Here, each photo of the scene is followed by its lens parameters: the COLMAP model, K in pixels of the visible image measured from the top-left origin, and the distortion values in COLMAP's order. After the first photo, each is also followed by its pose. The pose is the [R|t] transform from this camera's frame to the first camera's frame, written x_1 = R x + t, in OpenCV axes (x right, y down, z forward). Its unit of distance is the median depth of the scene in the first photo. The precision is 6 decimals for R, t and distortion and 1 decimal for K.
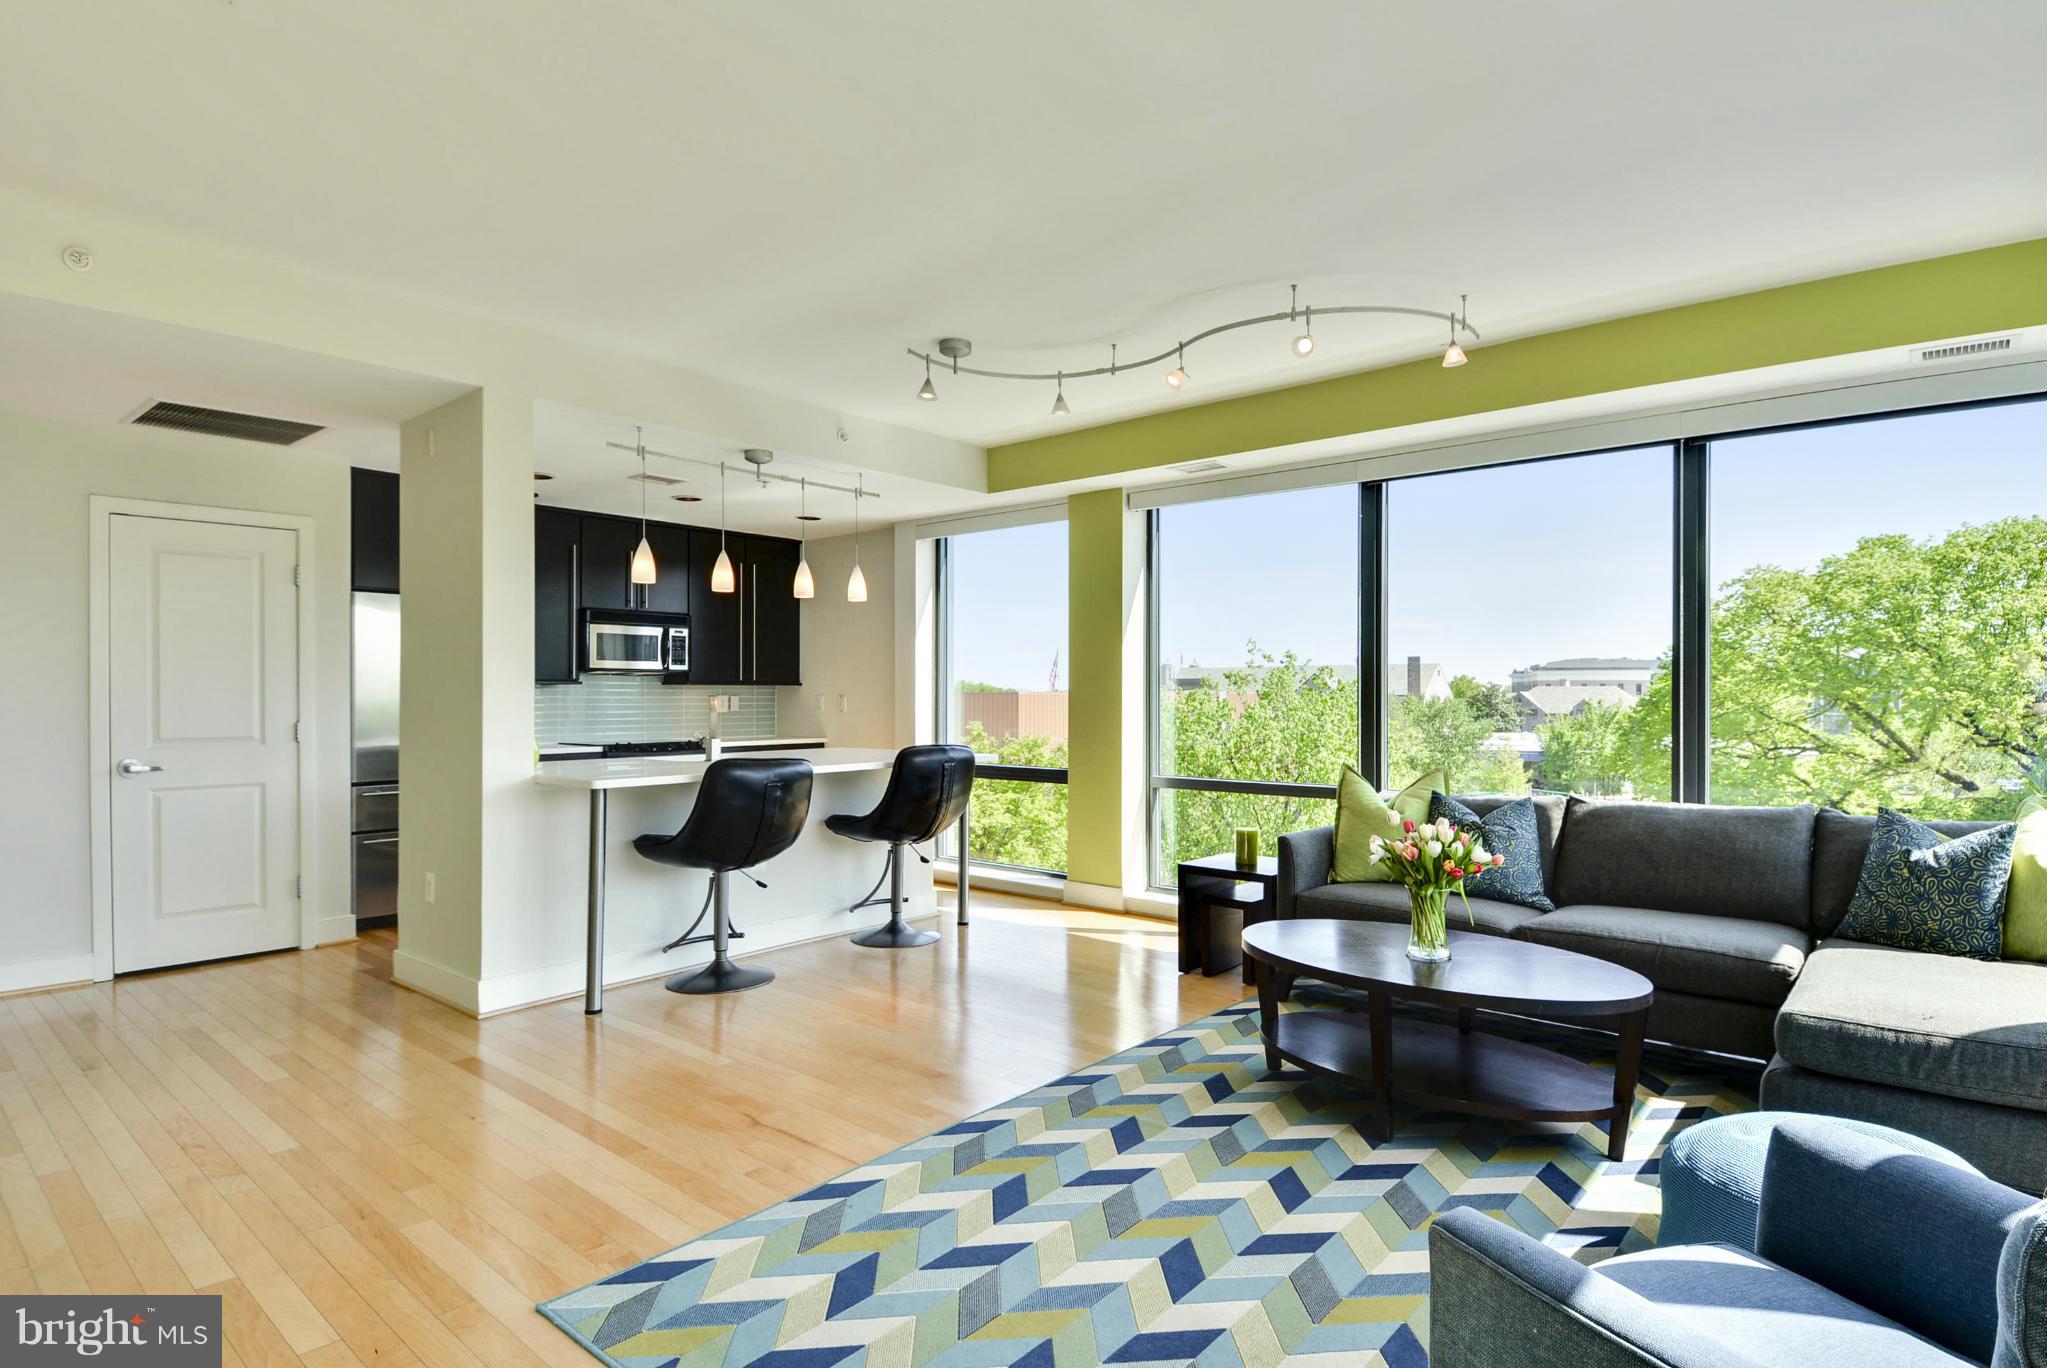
lens RADIAL K [[1054.1, 0, 1037.5], [0, 1054.1, 684.3], [0, 0, 1]] dist [0.033640, -0.030170]
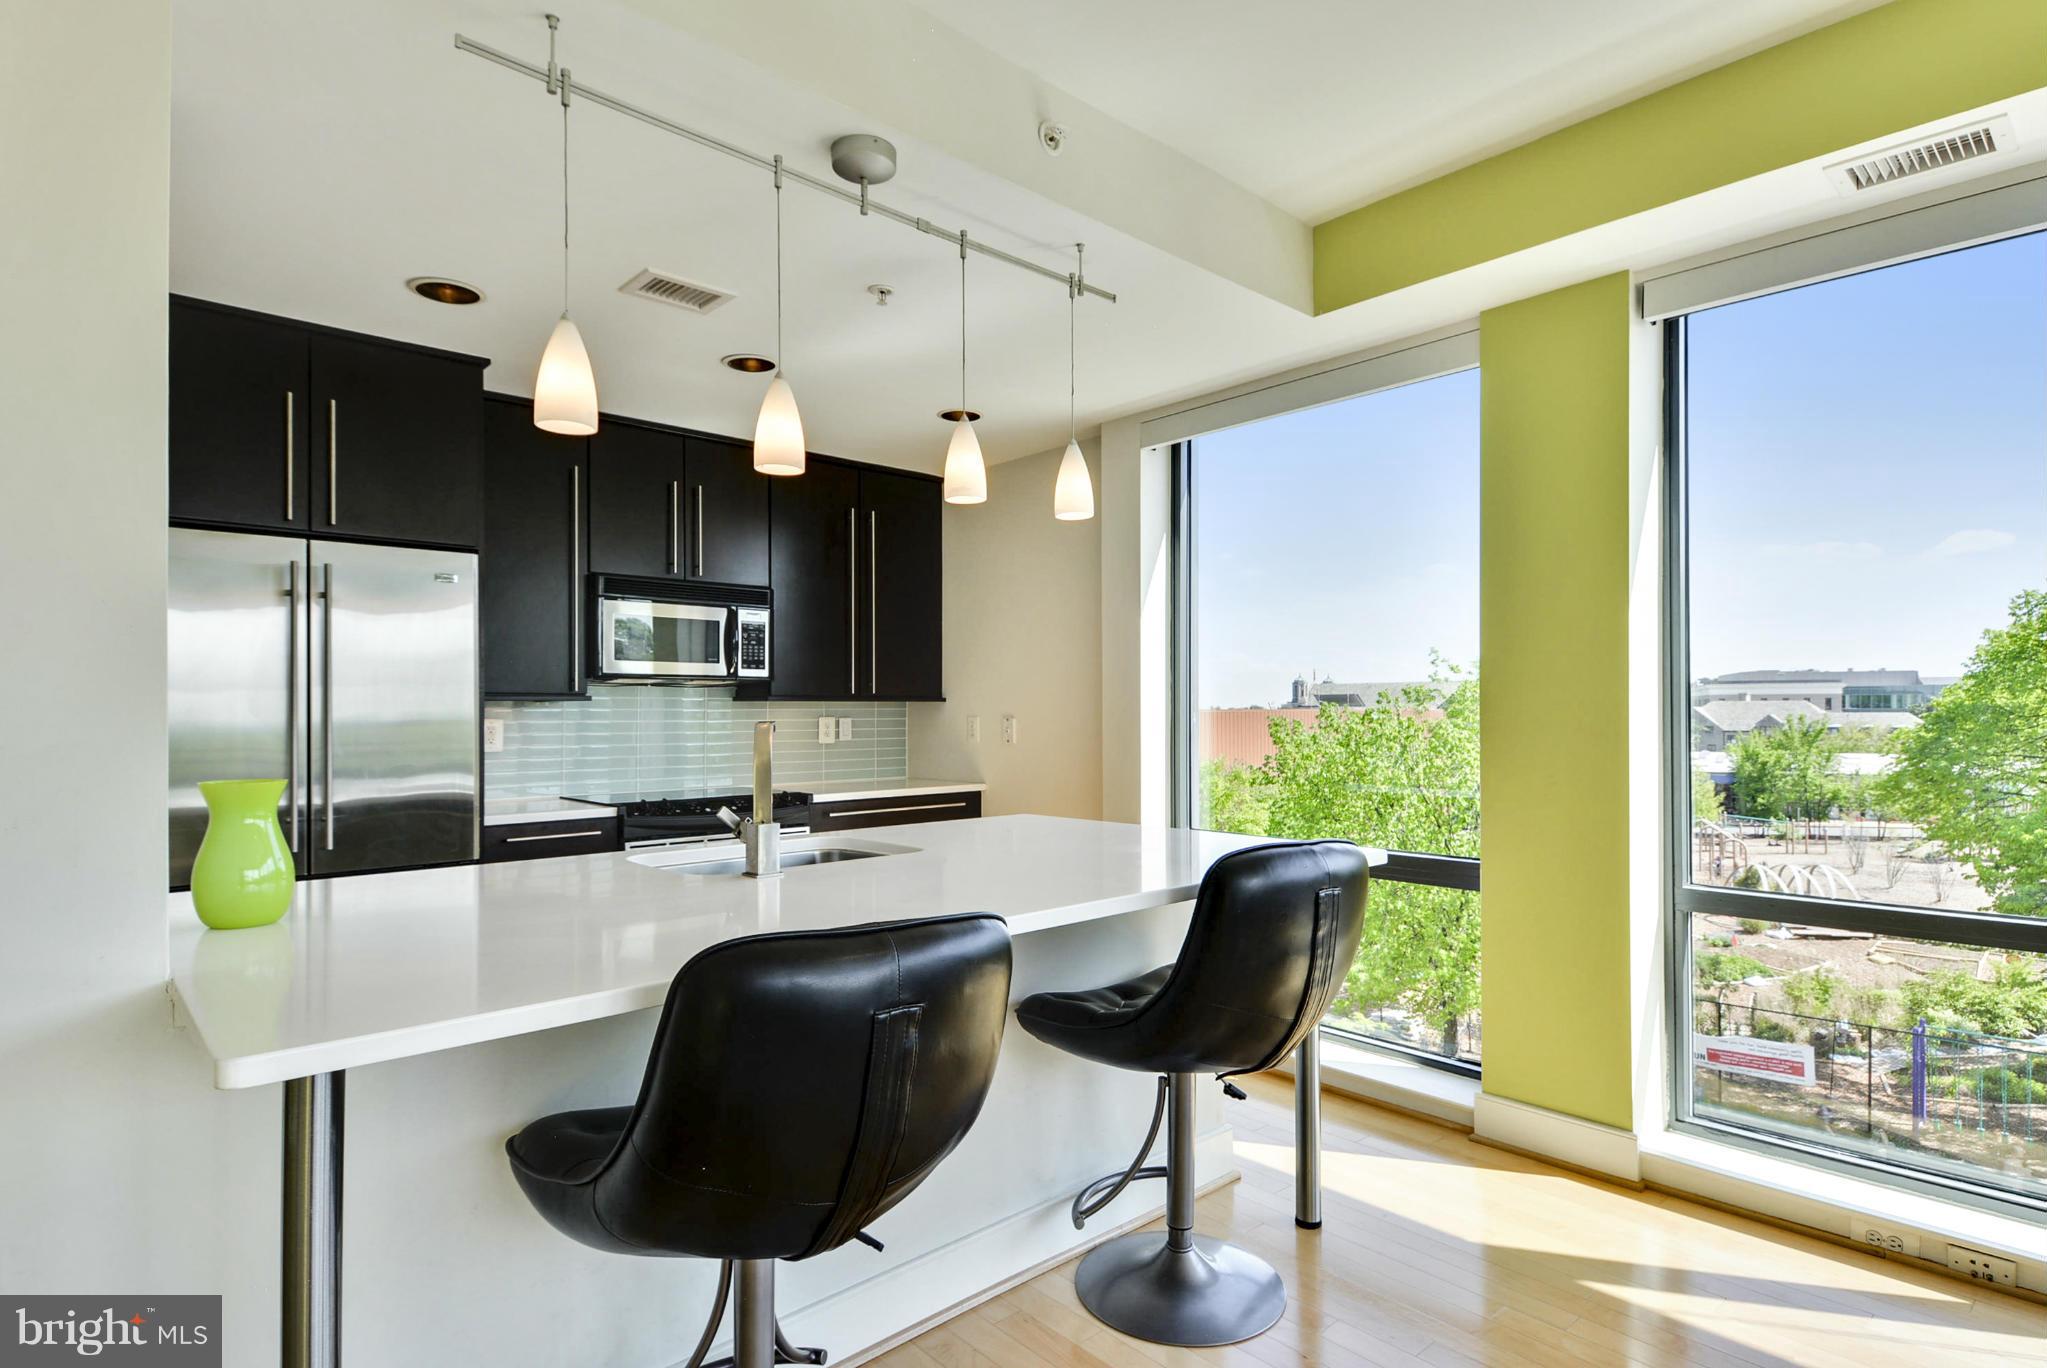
lens RADIAL K [[1054.1, 0, 1037.5], [0, 1054.1, 684.3], [0, 0, 1]] dist [0.033640, -0.030170]
pose [[0.992783, -0.007192, -0.119705, -0.102518], [0.005182, 0.999840, -0.017094, 0.002243], [0.119809, 0.016350, 0.992662, 0.416413]]
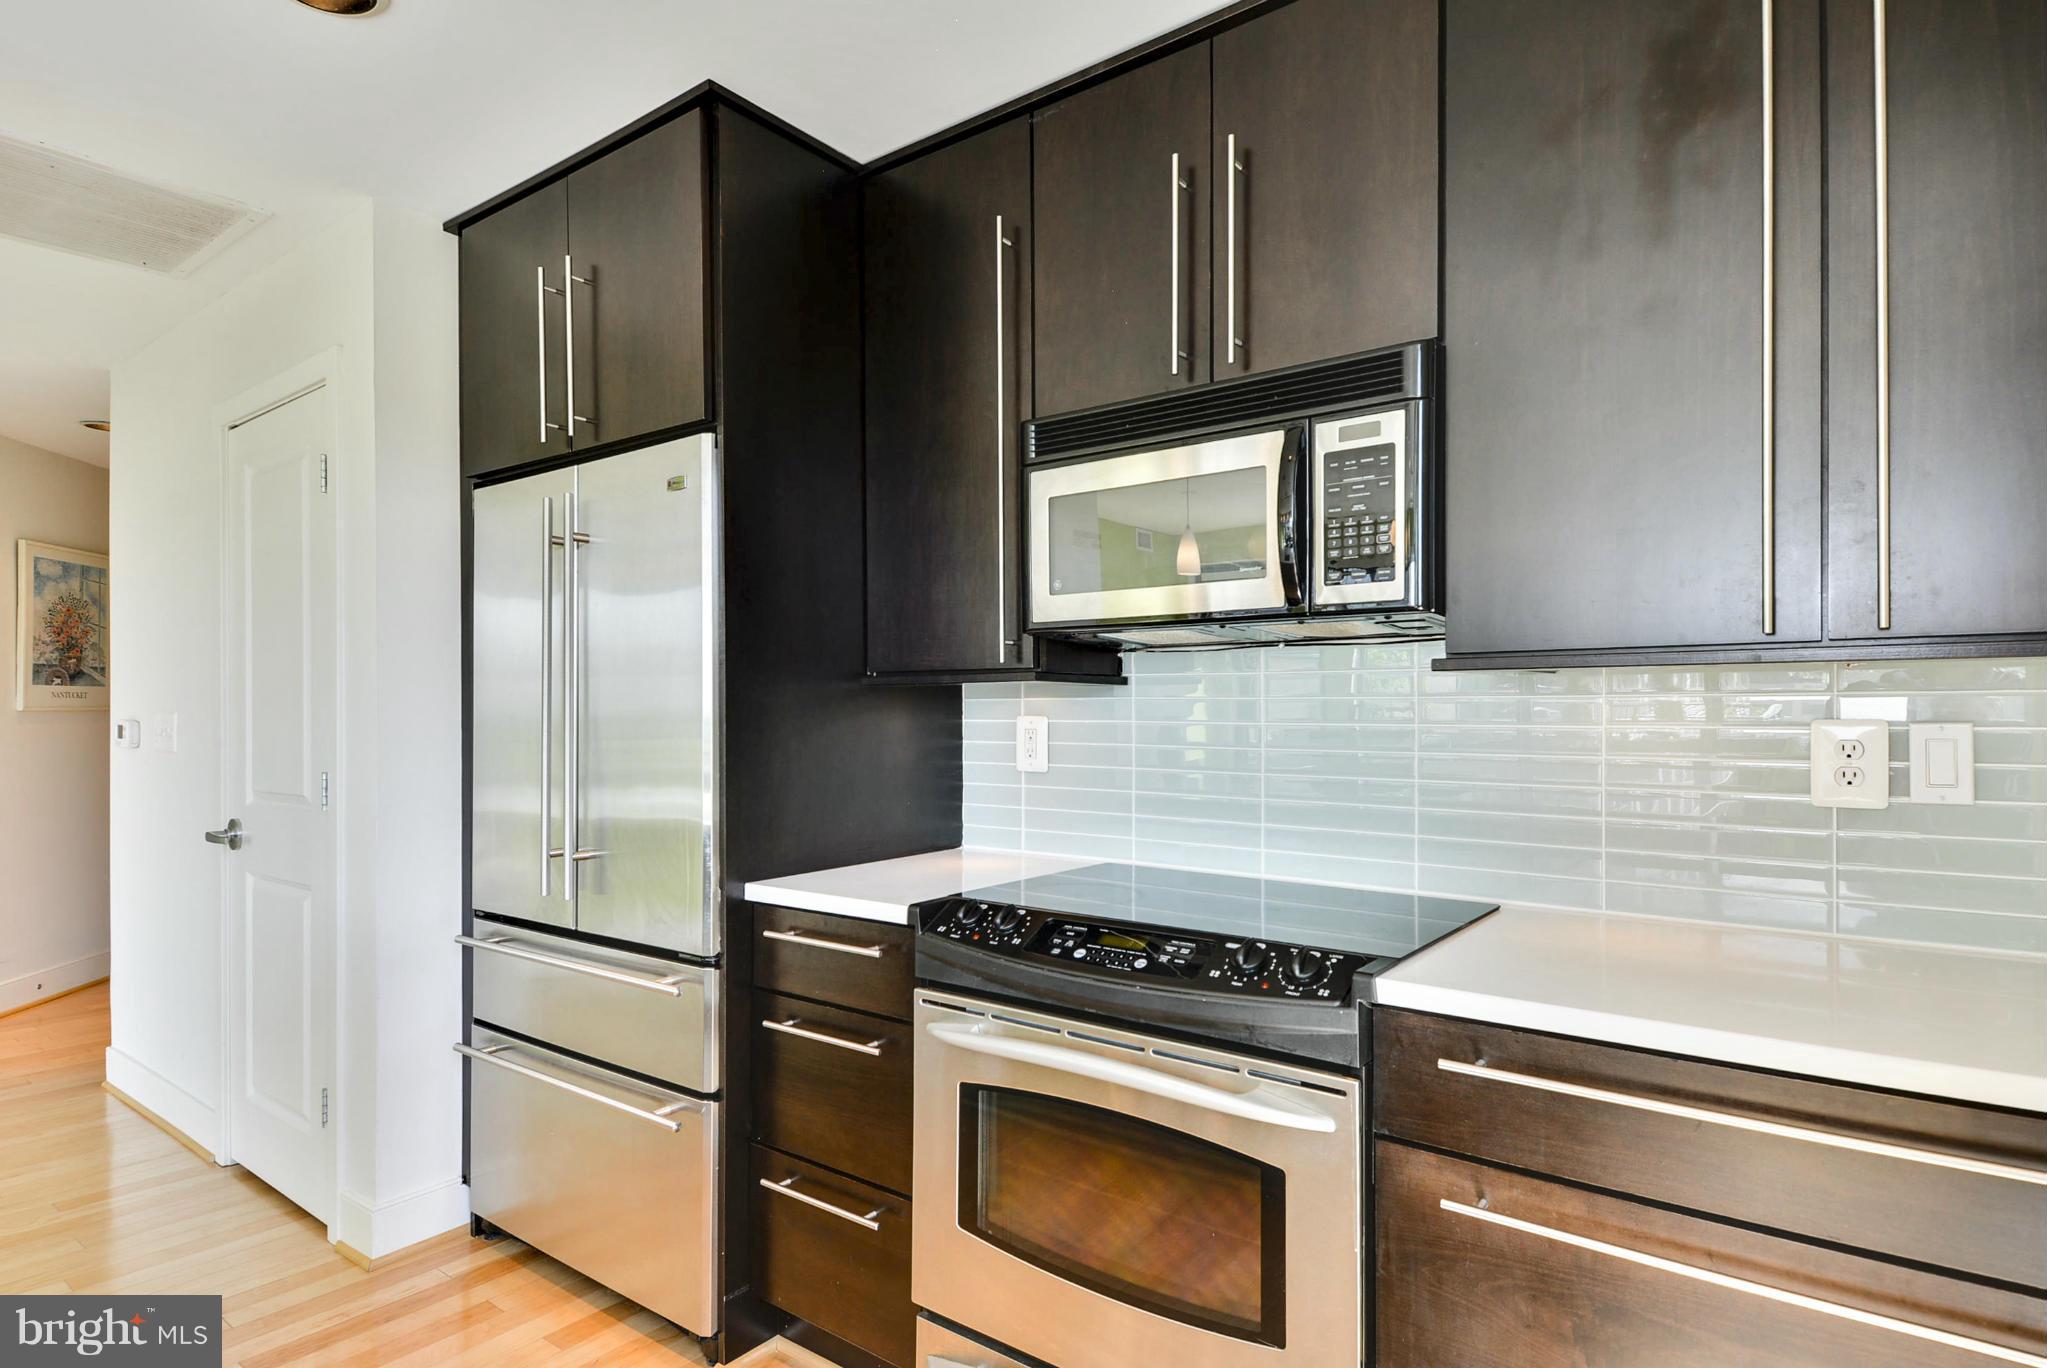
lens RADIAL K [[1054.1, 0, 1037.5], [0, 1054.1, 684.3], [0, 0, 1]] dist [0.033640, -0.030170]
pose [[0.073914, -0.029012, -0.996843, -0.126841], [0.004387, 0.999577, -0.028766, 0.009843], [0.997255, -0.002246, 0.074010, 0.941453]]
